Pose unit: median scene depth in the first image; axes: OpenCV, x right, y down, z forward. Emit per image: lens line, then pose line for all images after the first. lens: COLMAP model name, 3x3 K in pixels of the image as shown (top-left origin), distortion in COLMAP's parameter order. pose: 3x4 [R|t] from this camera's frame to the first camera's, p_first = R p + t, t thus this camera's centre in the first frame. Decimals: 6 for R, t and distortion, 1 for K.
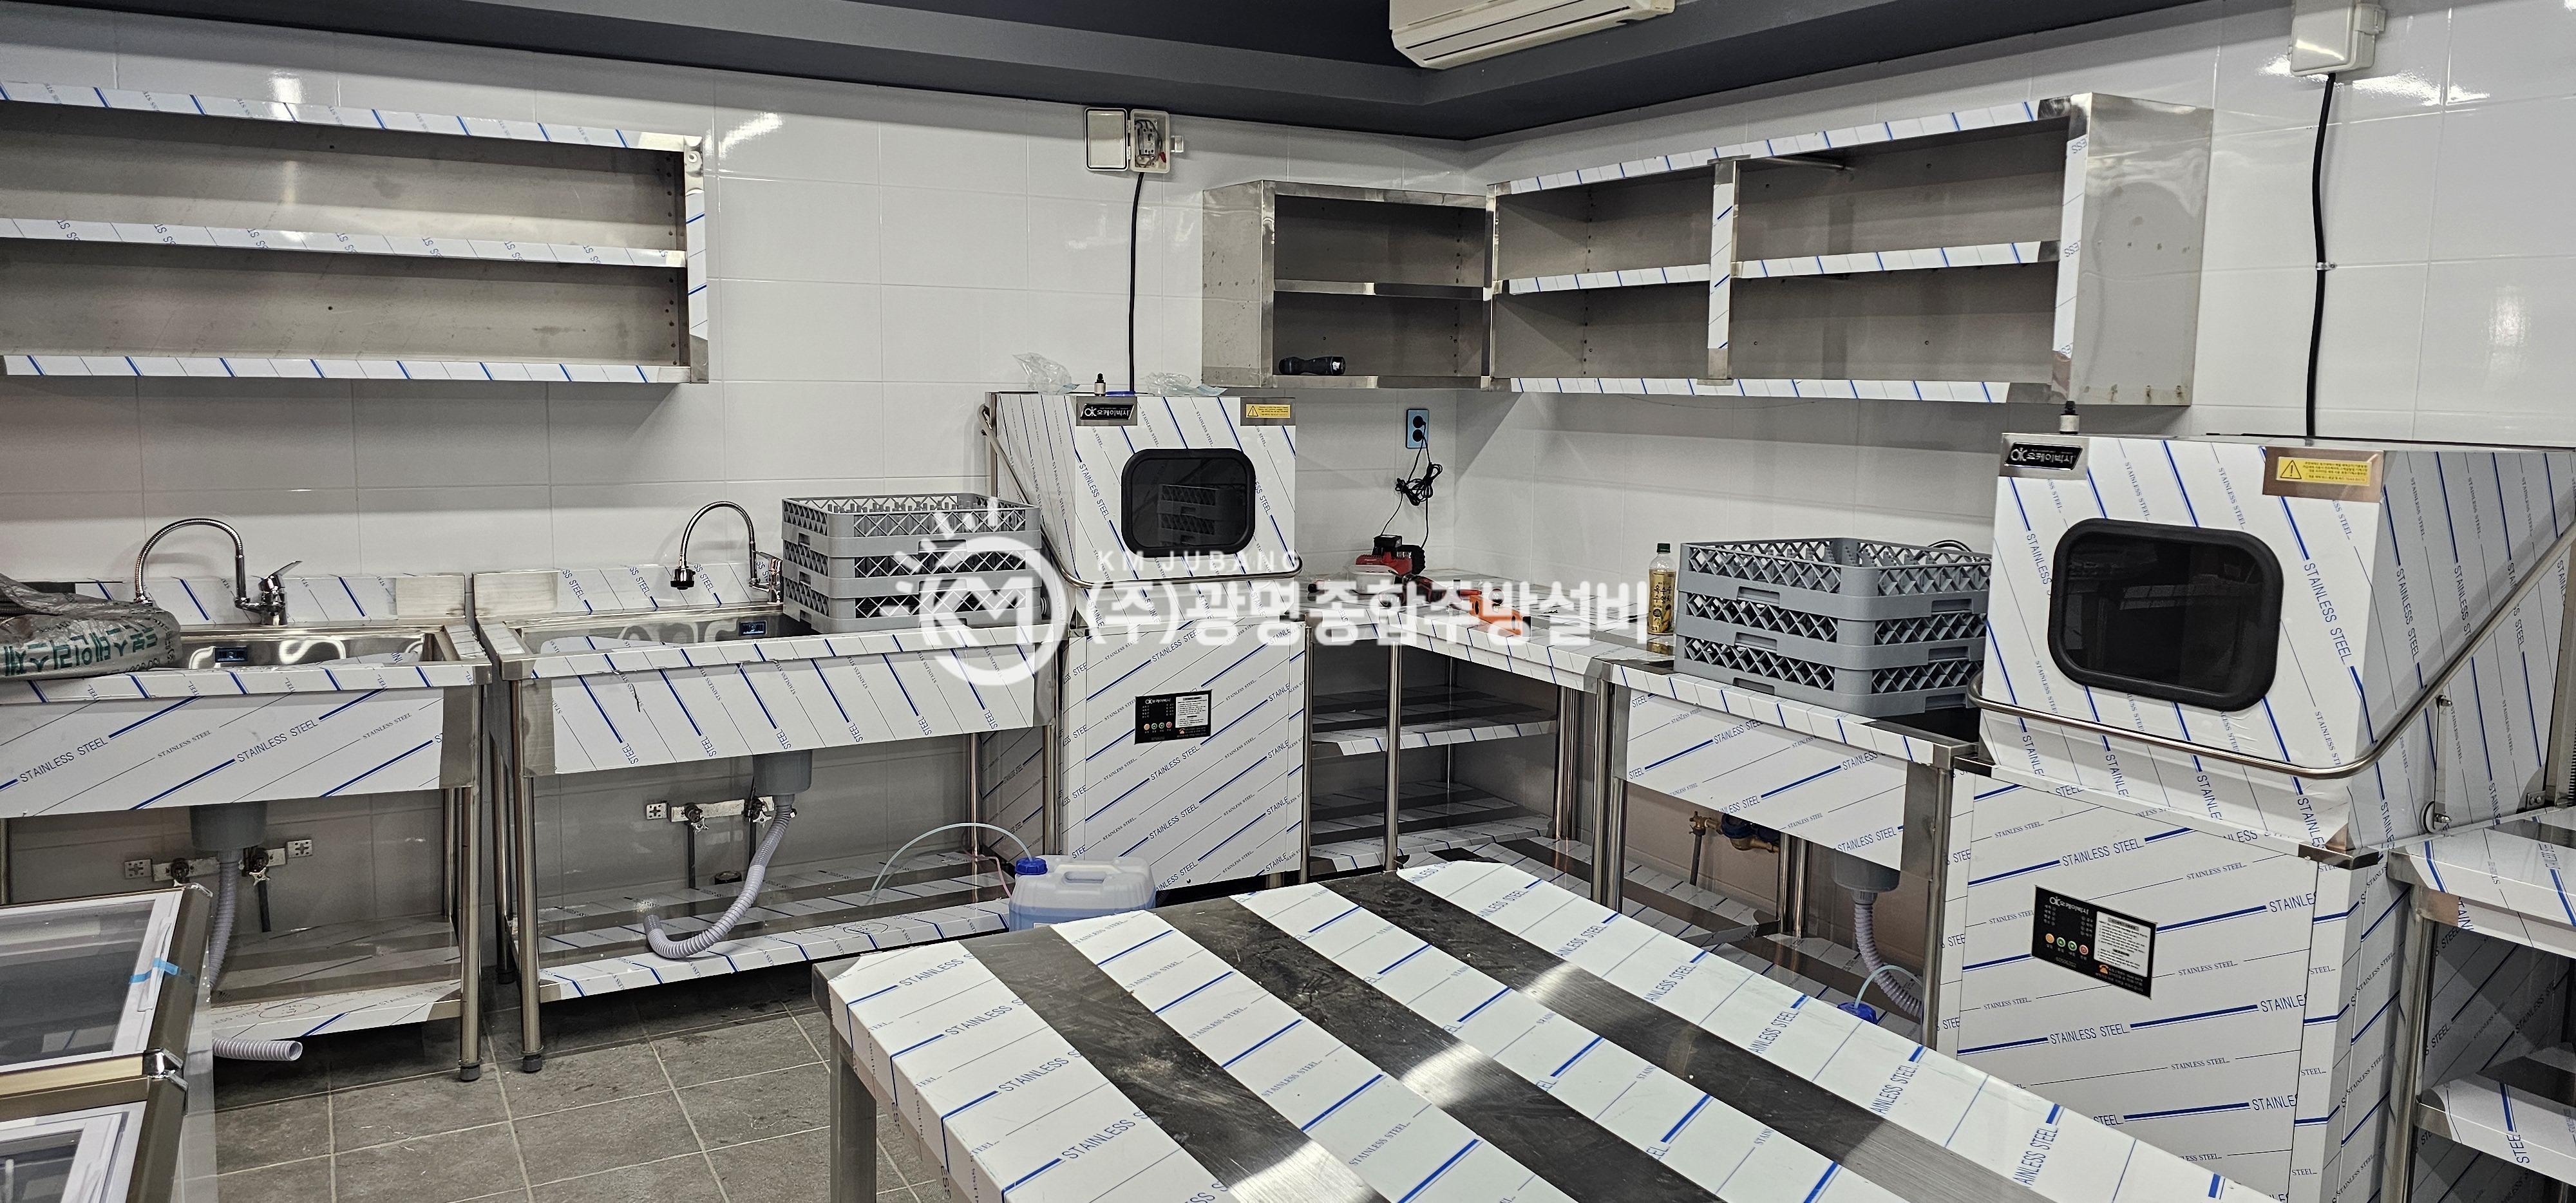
lens RADIAL K [[1722.4, 0, 1286.0], [0, 1722.4, 579.5], [0, 0, 1]] dist [0.084022, -0.091584]
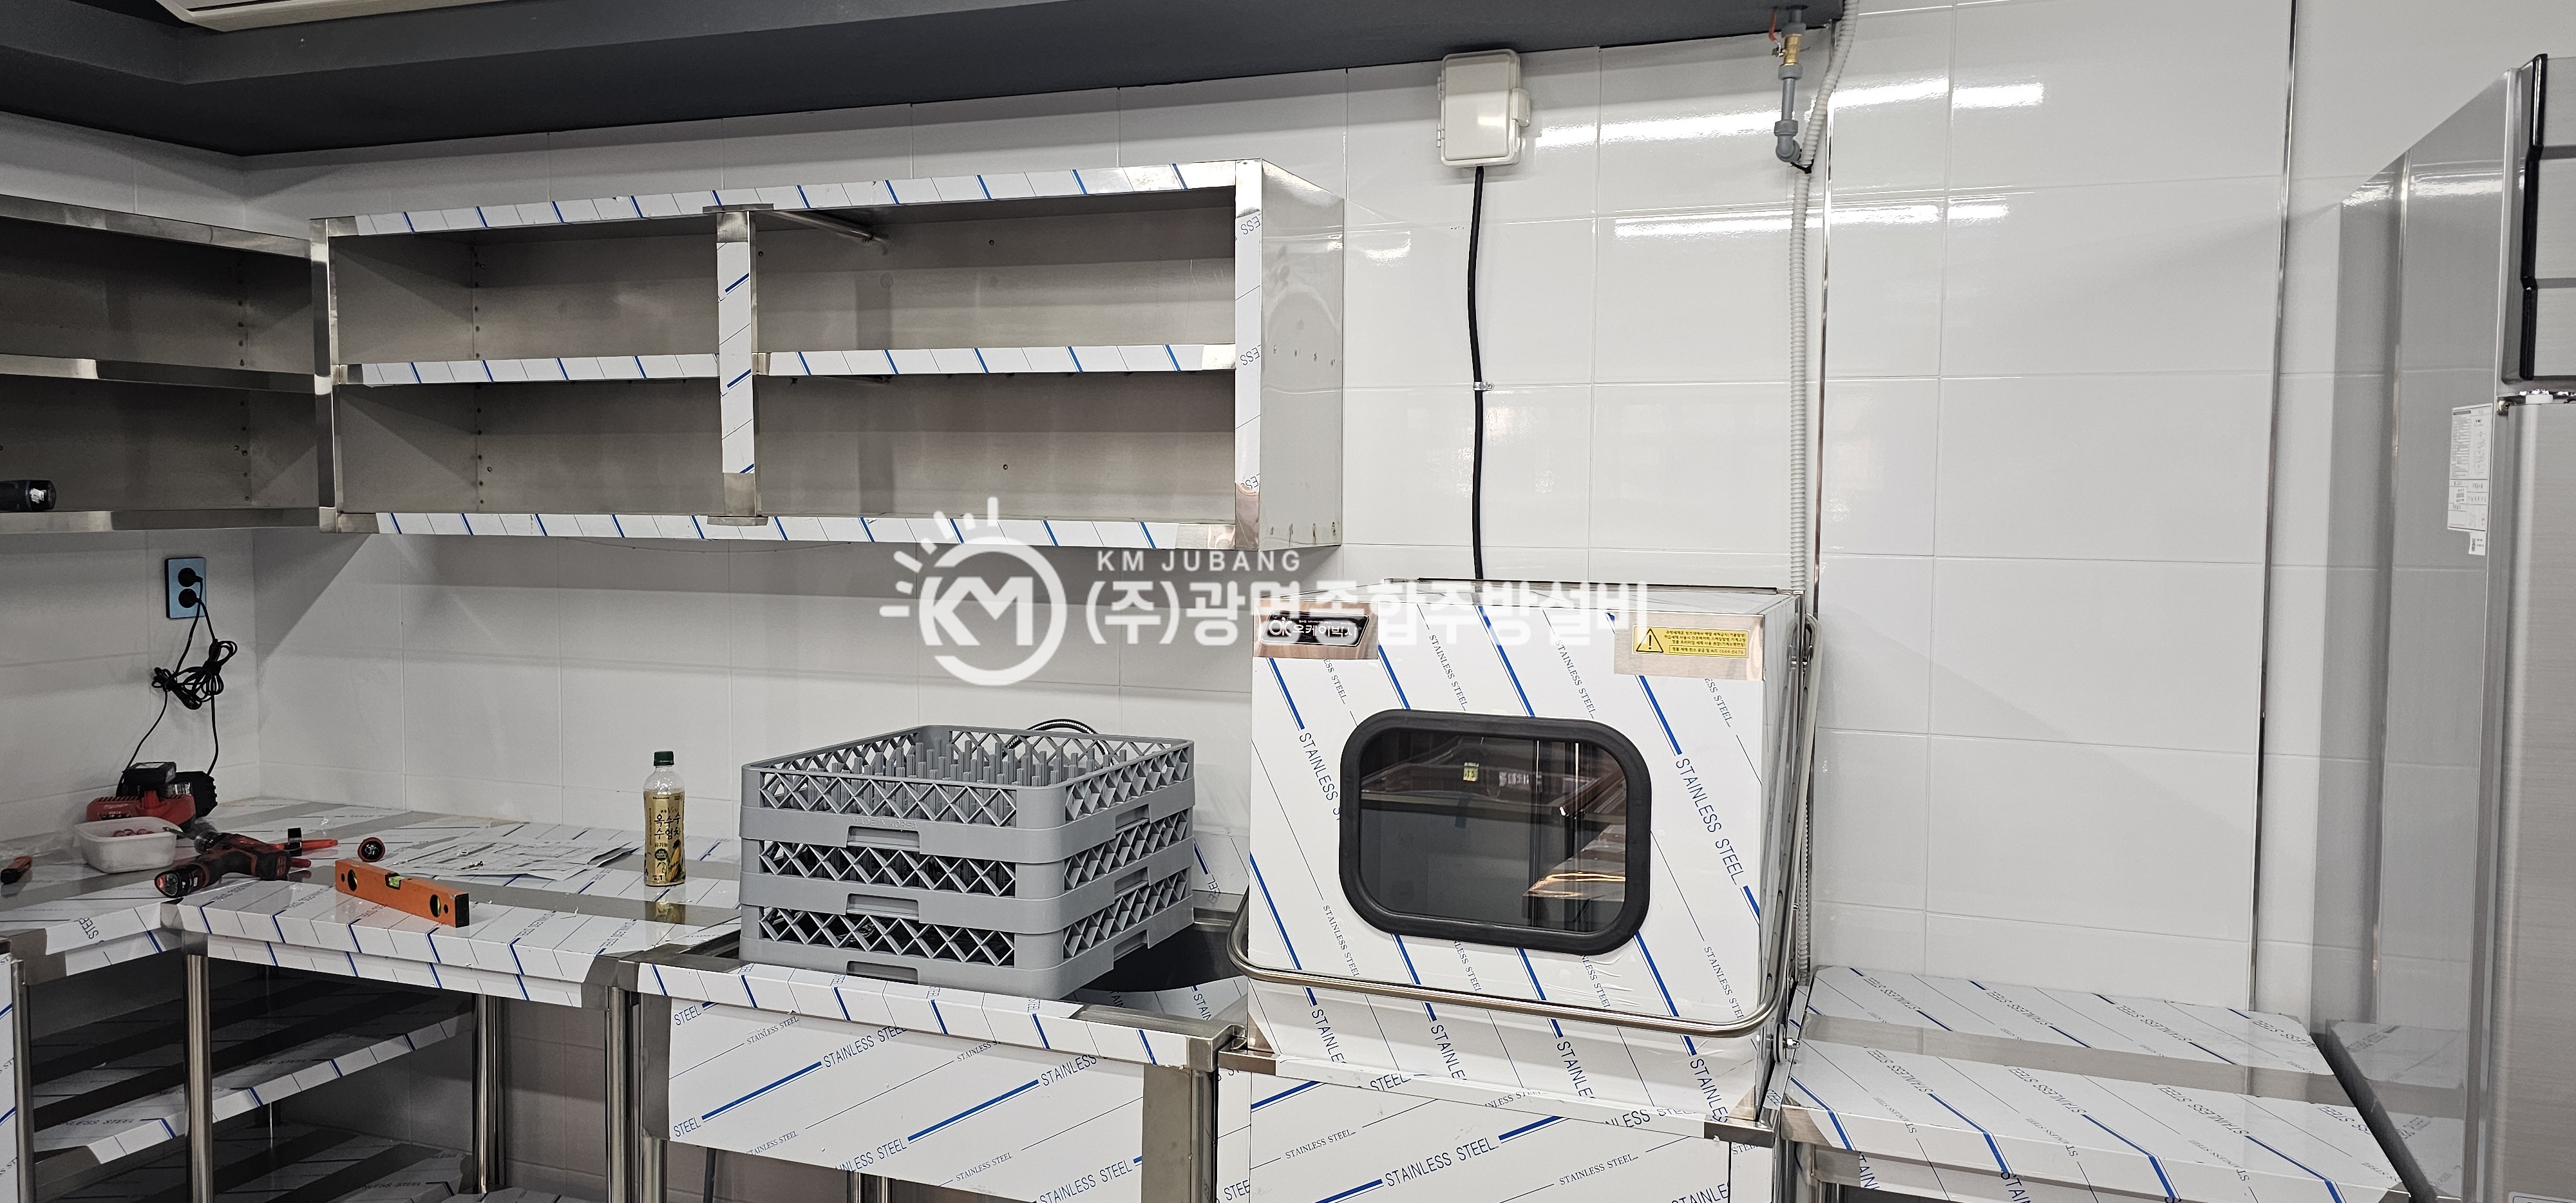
lens RADIAL K [[1722.4, 0, 1286.0], [0, 1722.4, 579.5], [0, 0, 1]] dist [0.084022, -0.091584]
pose [[0.774851, -0.042617, 0.630706, -0.027195], [0.080790, 0.996219, -0.031940, -0.052406], [-0.626960, 0.075703, 0.775364, 0.334911]]
